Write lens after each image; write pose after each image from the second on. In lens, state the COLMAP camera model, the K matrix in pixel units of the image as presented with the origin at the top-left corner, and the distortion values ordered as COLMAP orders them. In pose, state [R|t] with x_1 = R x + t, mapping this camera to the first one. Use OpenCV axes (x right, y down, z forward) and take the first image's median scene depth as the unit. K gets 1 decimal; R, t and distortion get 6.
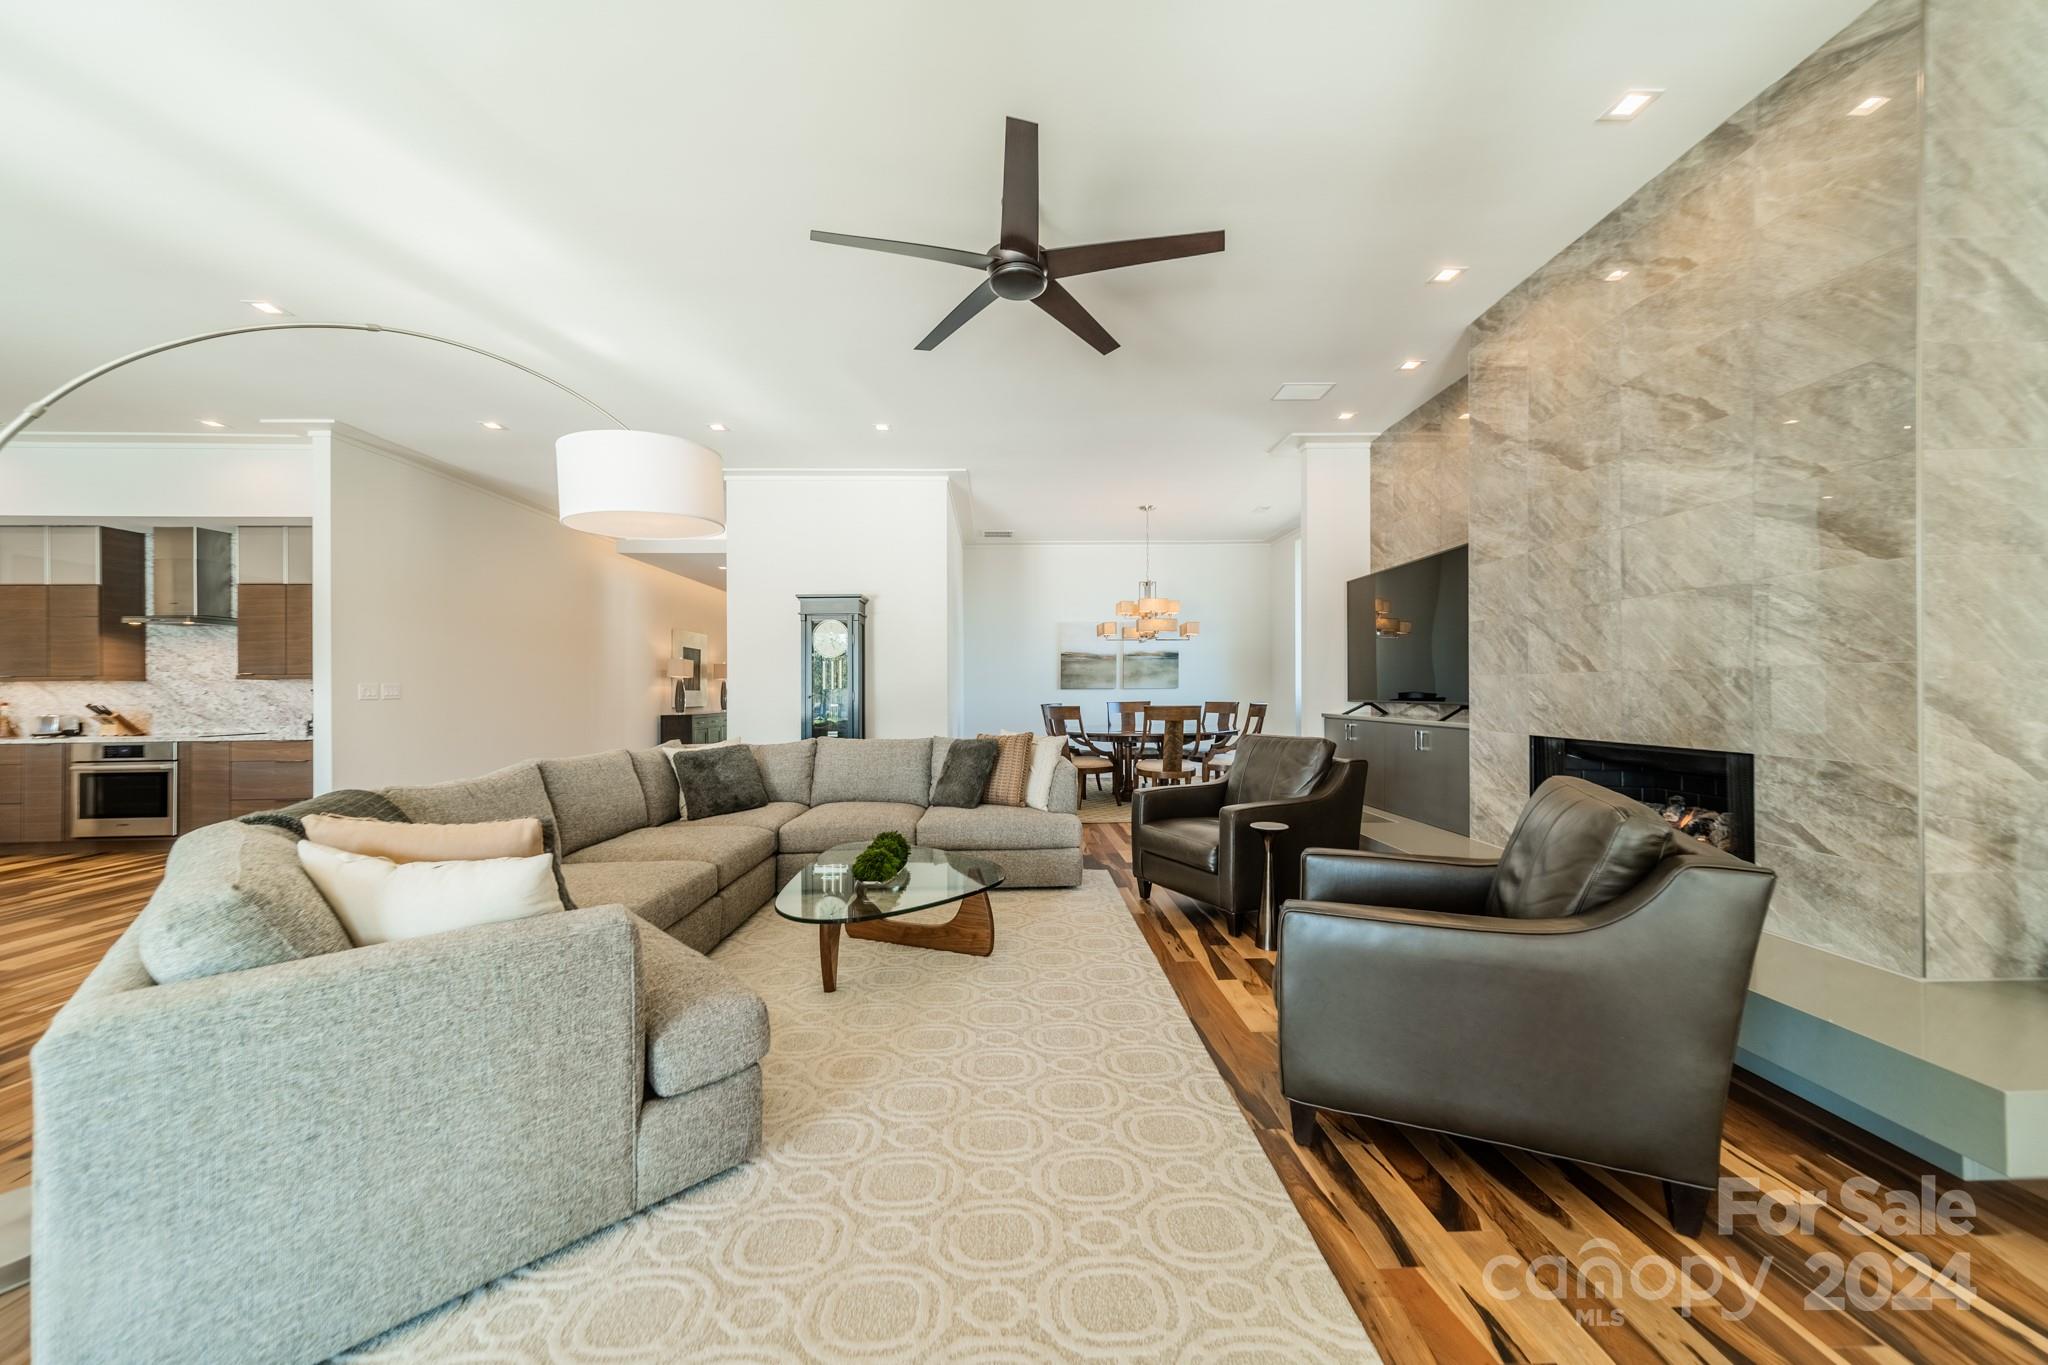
lens RADIAL K [[722.5, 0, 1033.2], [0, 722.5, 687.8], [0, 0, 1]] dist [0.007856, -0.000268]
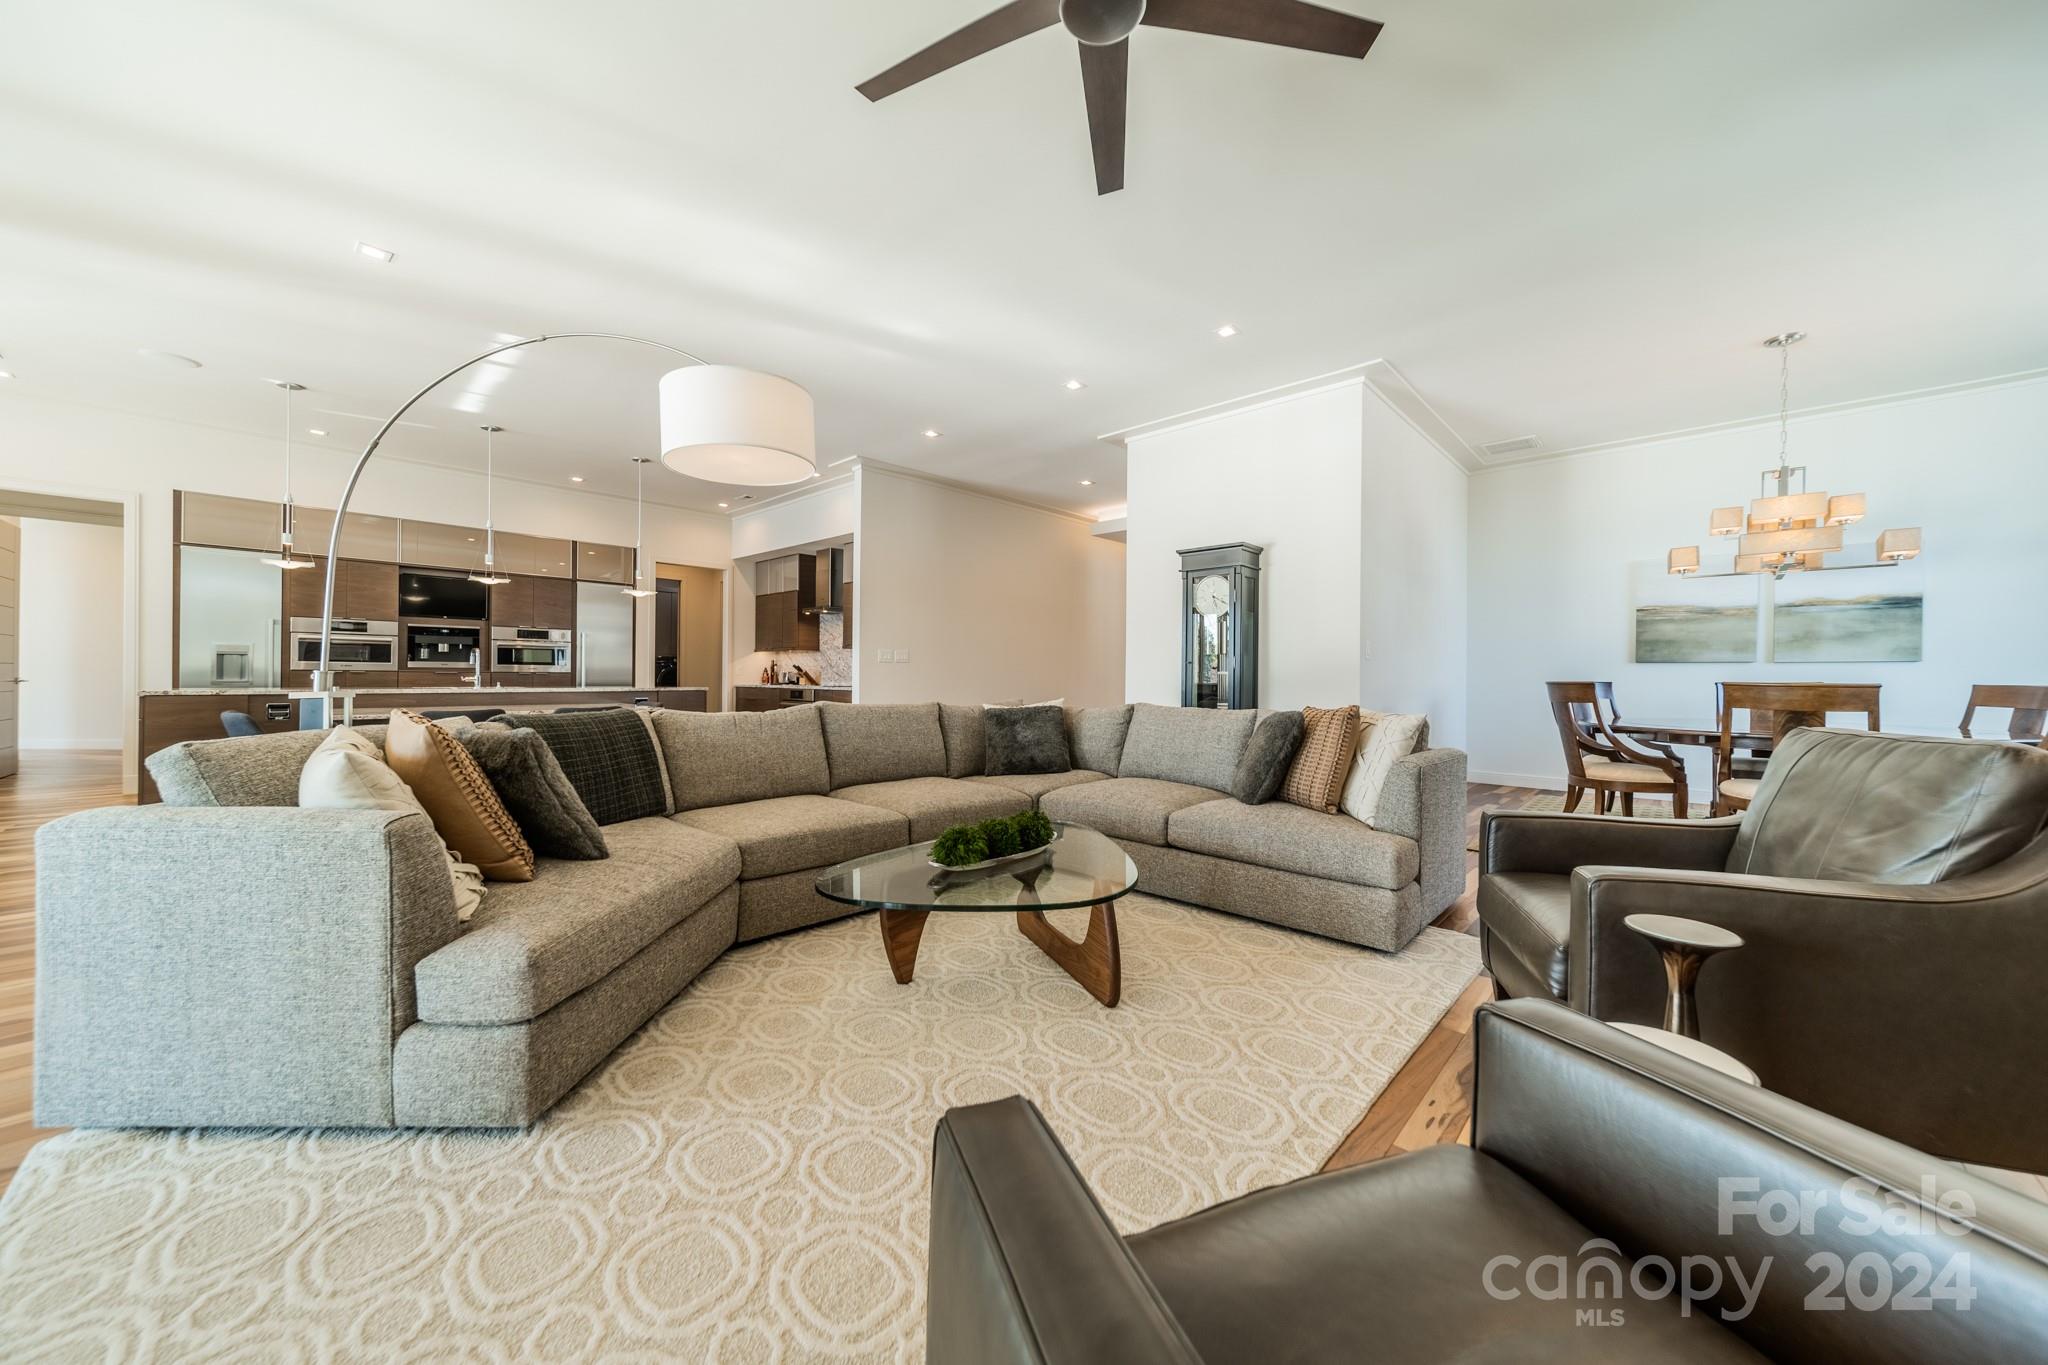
lens RADIAL K [[722.5, 0, 1027.5], [0, 722.5, 669.6], [0, 0, 1]] dist [0.007856, -0.000268]
pose [[0.707248, 0.009934, -0.706896, 0.199141], [-0.012014, 0.999926, 0.002032, 0.023555], [0.706864, 0.007055, 0.707315, 0.238837]]
